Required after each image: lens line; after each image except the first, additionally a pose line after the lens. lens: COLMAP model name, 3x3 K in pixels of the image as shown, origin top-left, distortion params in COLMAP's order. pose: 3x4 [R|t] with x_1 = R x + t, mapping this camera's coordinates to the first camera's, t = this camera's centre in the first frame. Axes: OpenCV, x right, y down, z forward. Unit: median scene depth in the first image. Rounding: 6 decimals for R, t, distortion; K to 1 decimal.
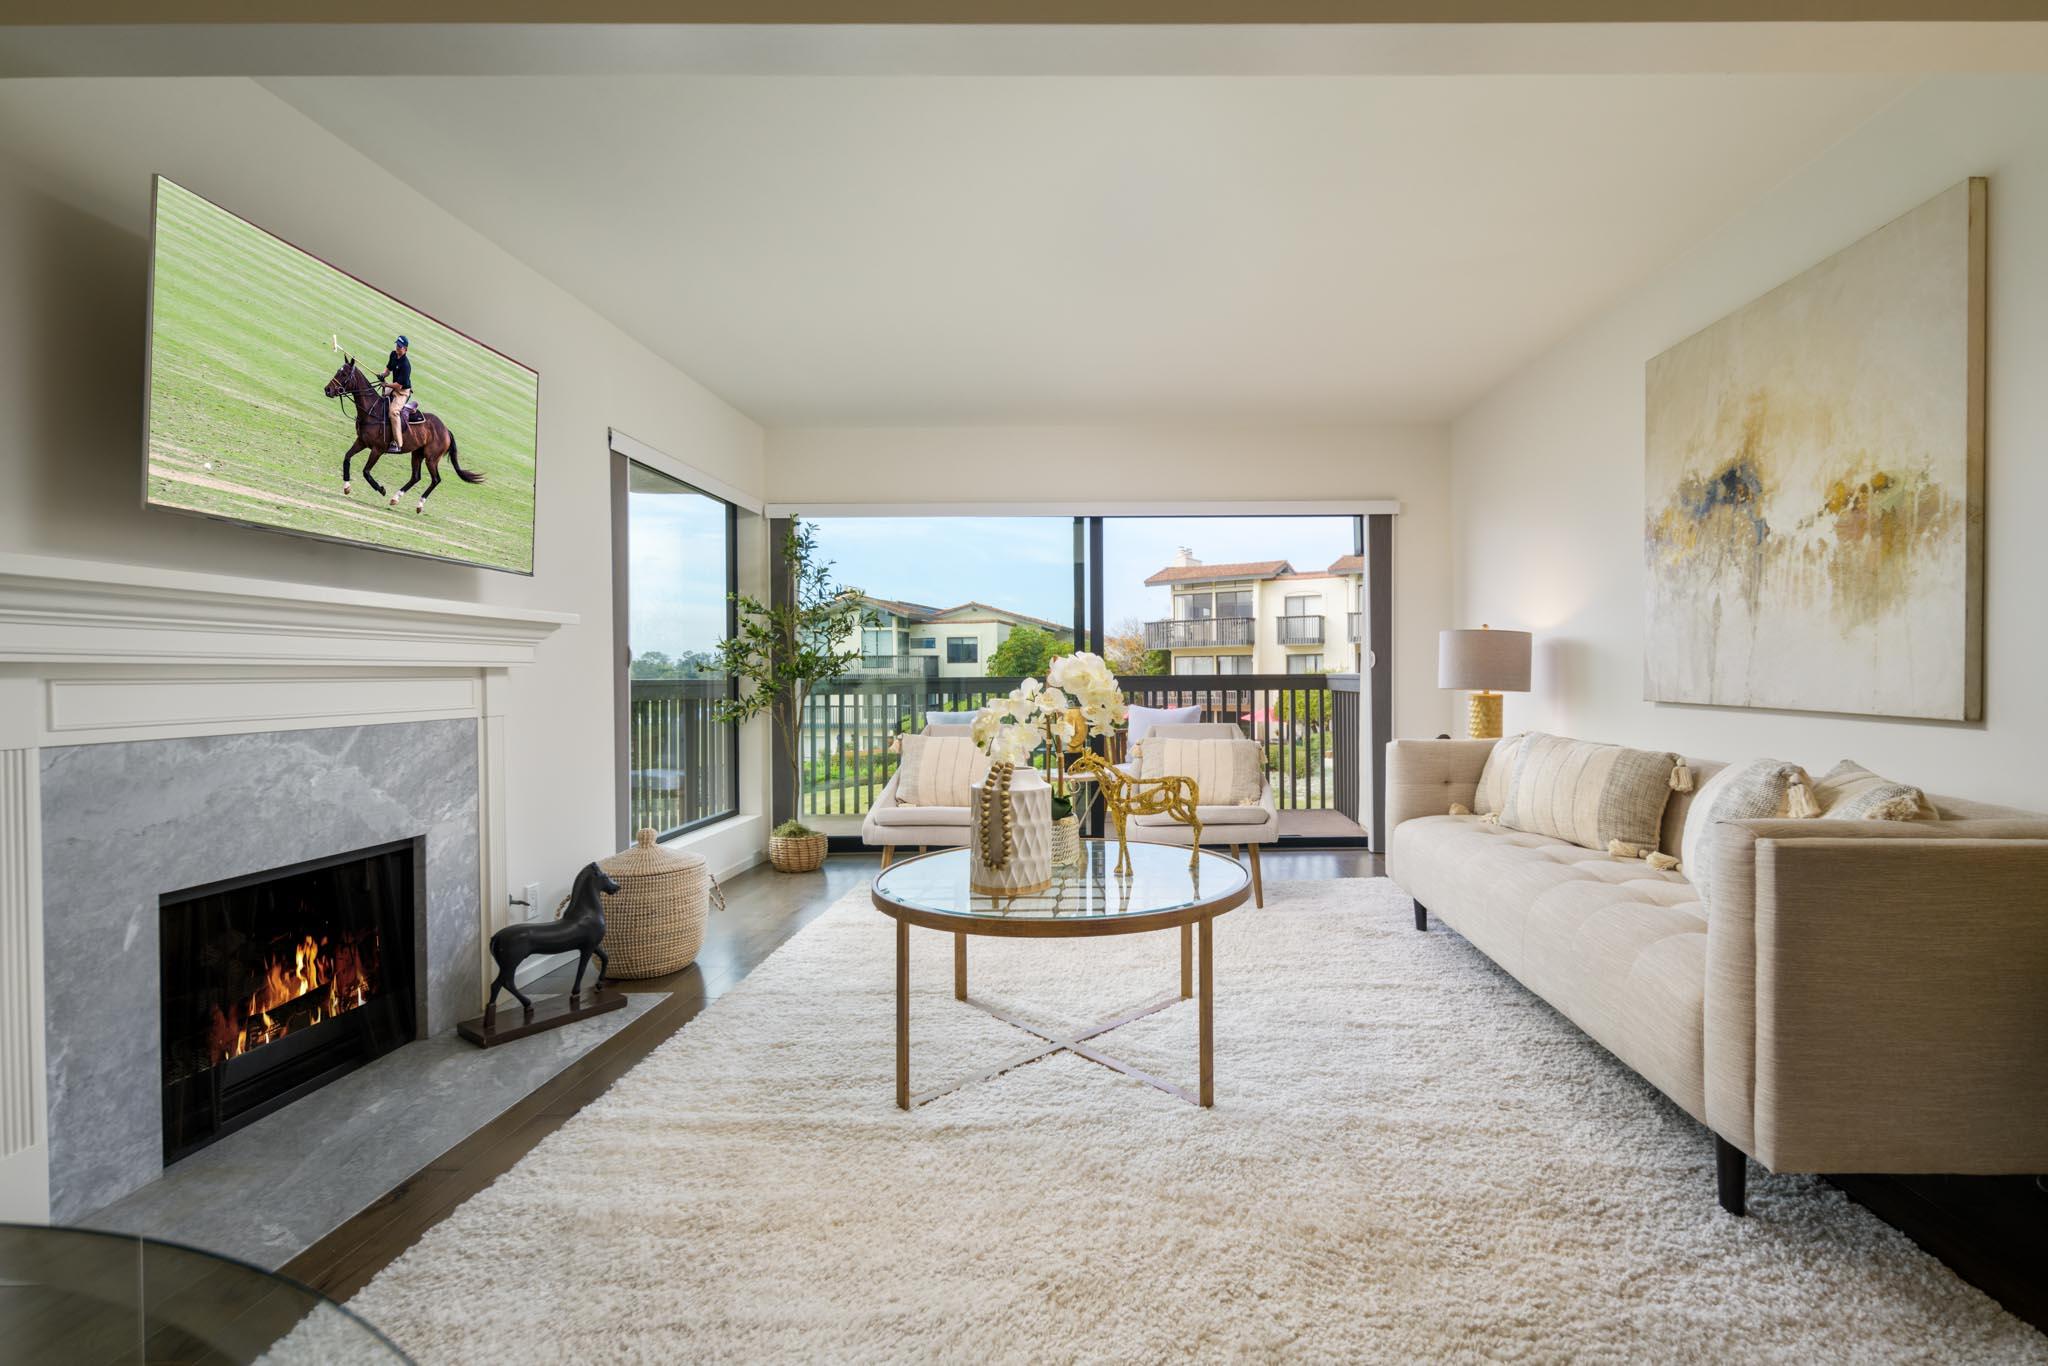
lens RADIAL K [[831.5, 0, 1024.0], [0, 831.5, 683.0], [0, 0, 1]] dist [0.002194, -0.000020]
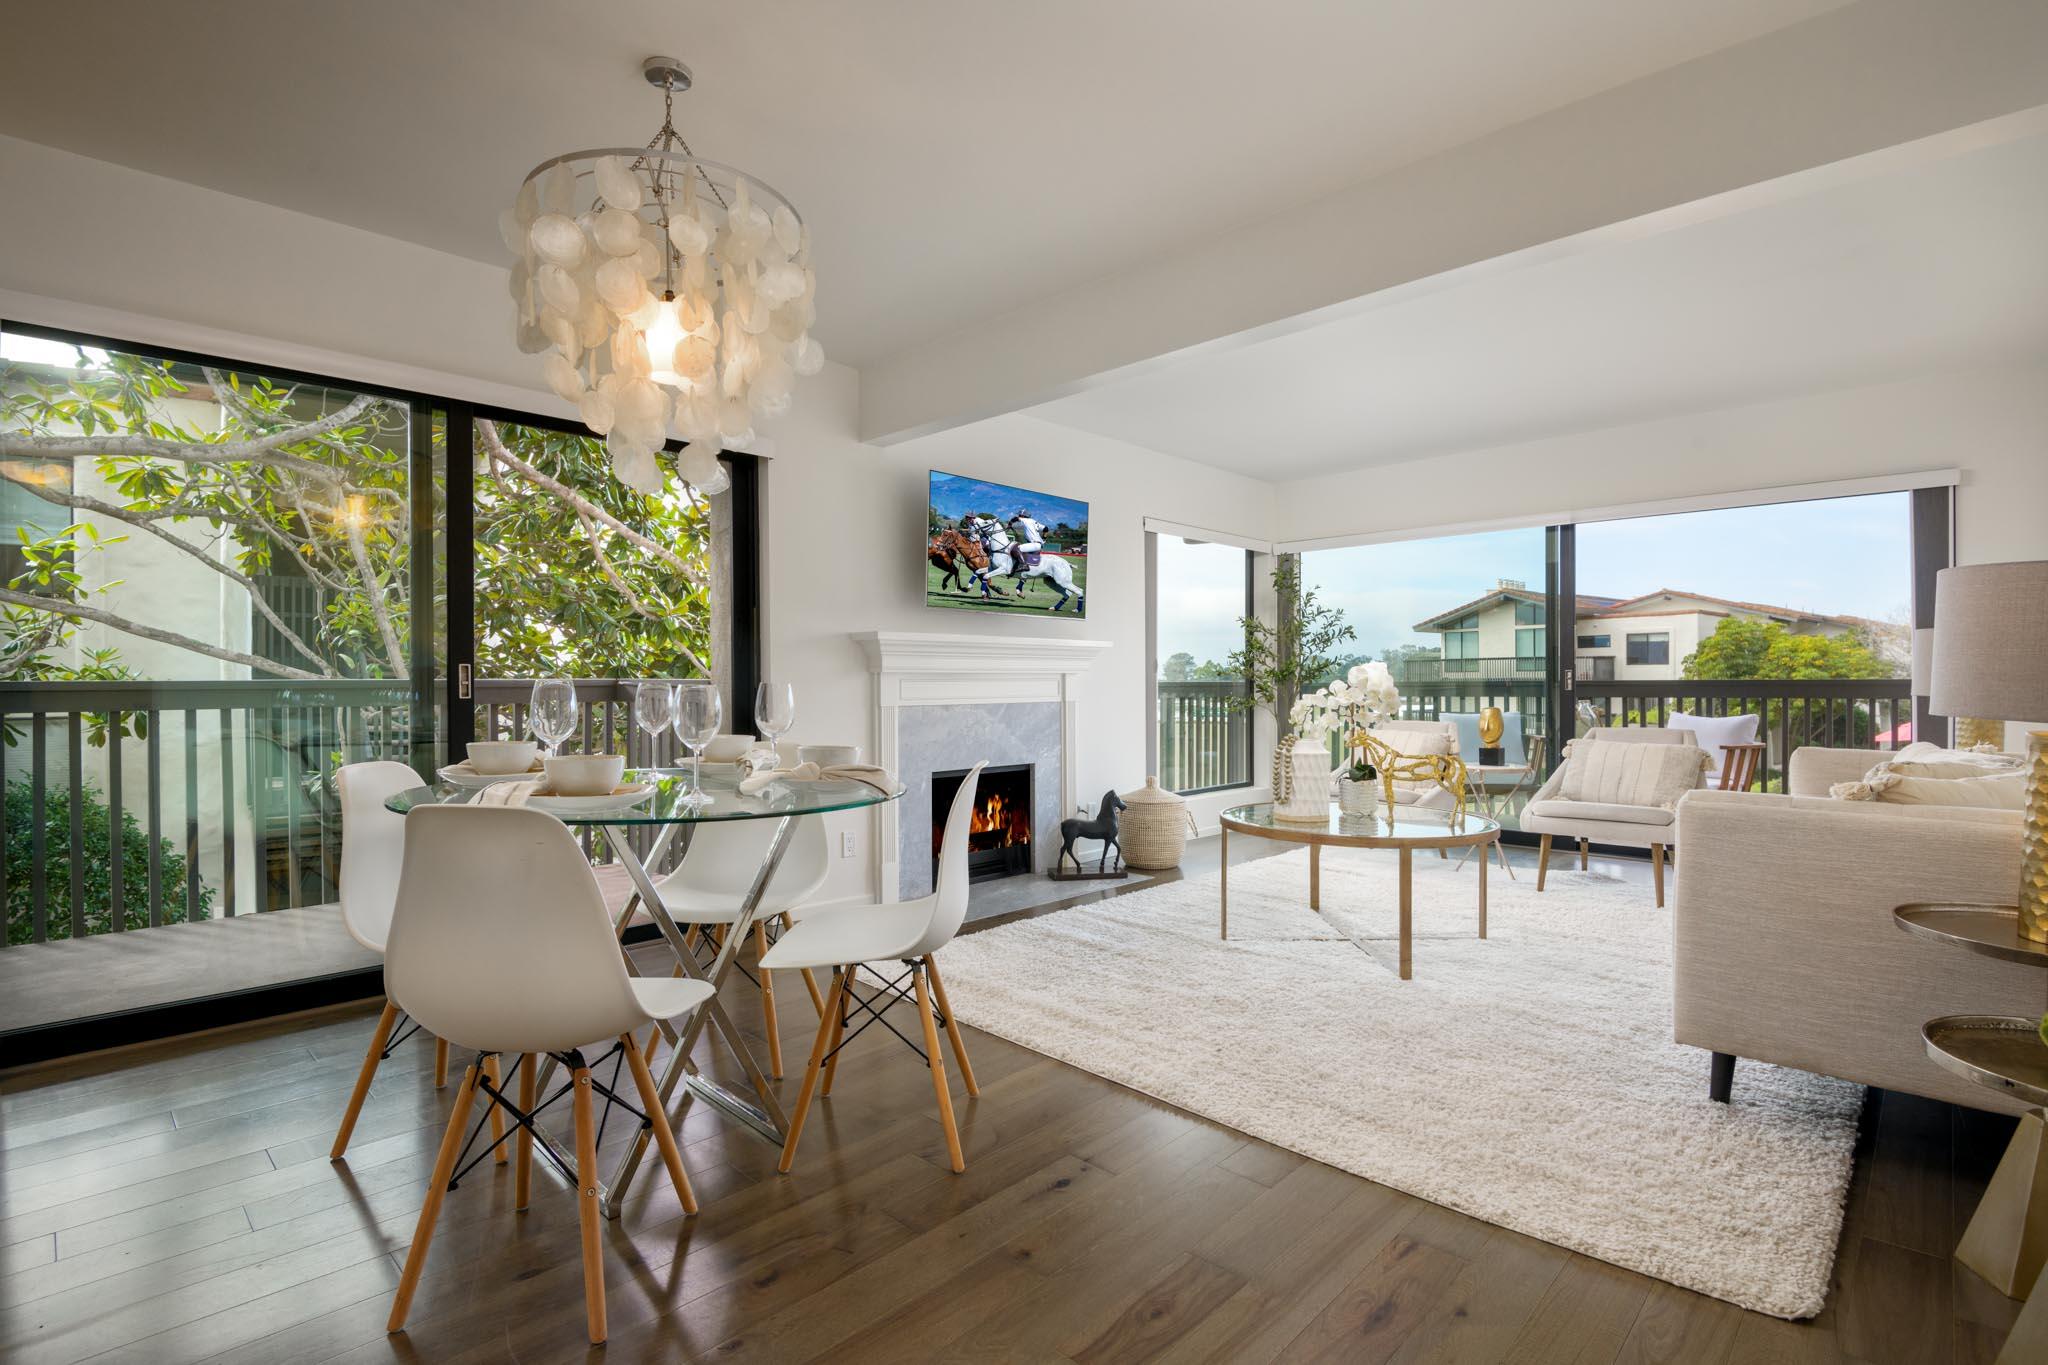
lens RADIAL K [[945.2, 0, 1024.0], [0, 945.2, 682.5], [0, 0, 1]] dist [-0.000331, -0.000045]
pose [[0.712352, 0.004898, -0.701805, 0.696599], [-0.008791, 0.999959, -0.001944, 0.005304], [0.701767, 0.007554, 0.712366, -0.489255]]
